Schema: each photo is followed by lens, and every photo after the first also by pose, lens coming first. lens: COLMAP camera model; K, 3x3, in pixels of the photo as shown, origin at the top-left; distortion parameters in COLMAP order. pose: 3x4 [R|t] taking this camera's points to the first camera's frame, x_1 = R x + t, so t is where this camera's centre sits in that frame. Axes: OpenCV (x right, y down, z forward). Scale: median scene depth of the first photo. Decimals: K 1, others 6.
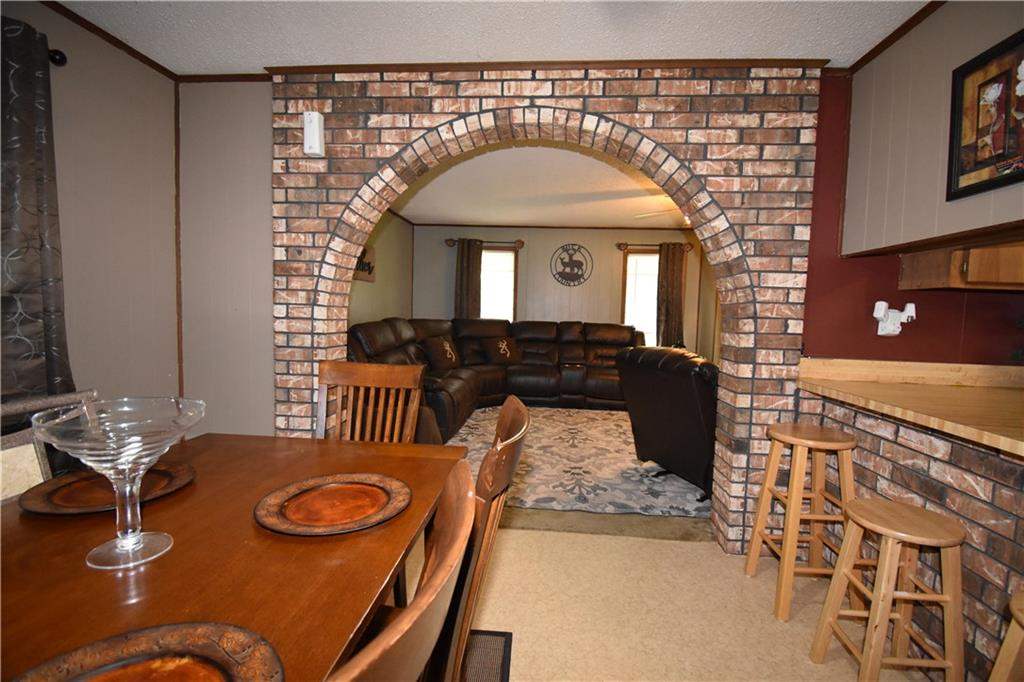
lens RADIAL K [[457.2, 0, 512.0], [0, 457.2, 342.0], [0, 0, 1]] dist [-0.008045, -0.006995]
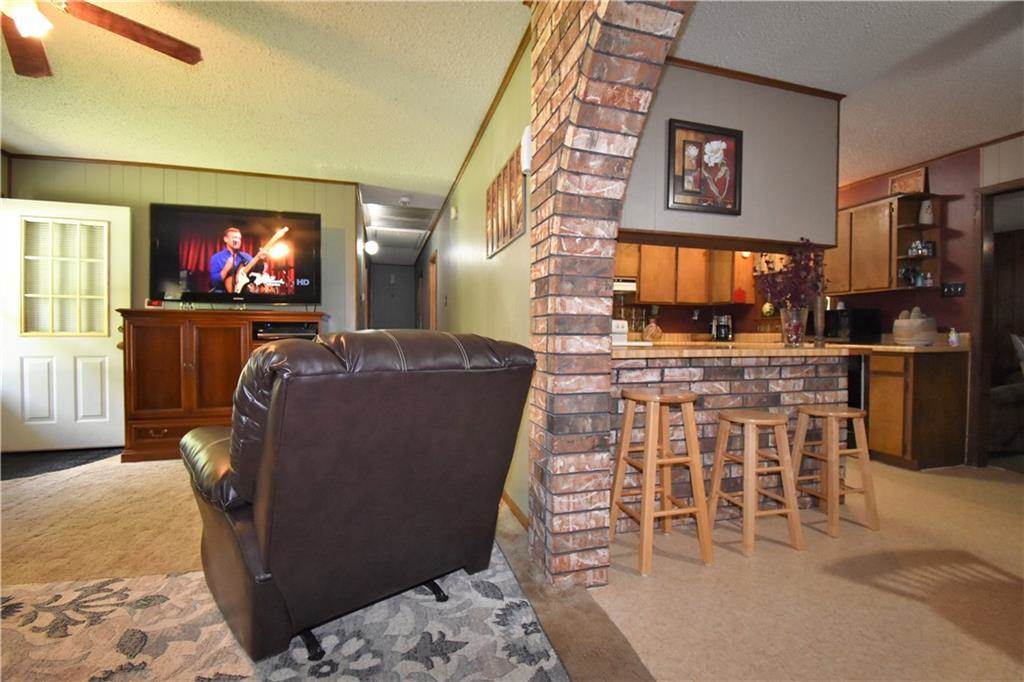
lens RADIAL K [[457.2, 0, 517.9], [0, 457.2, 338.9], [0, 0, 1]] dist [-0.008045, -0.006995]
pose [[-0.370370, -0.050574, 0.927507, -0.211720], [0.042654, 0.996537, 0.071371, -0.014297], [-0.927905, 0.065995, -0.366930, 1.770189]]
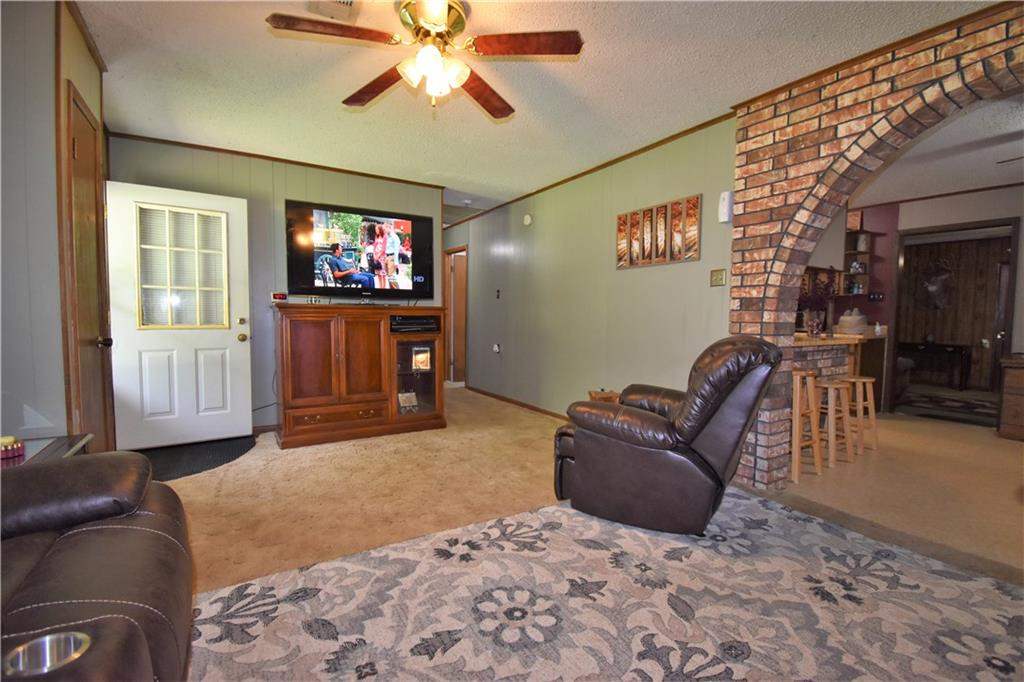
lens RADIAL K [[457.2, 0, 513.8], [0, 457.2, 341.6], [0, 0, 1]] dist [-0.008045, -0.006995]
pose [[-0.596917, -0.092359, 0.796969, -0.054470], [0.019268, 0.991415, 0.129324, -0.142182], [-0.802071, 0.092552, -0.590013, 2.916863]]
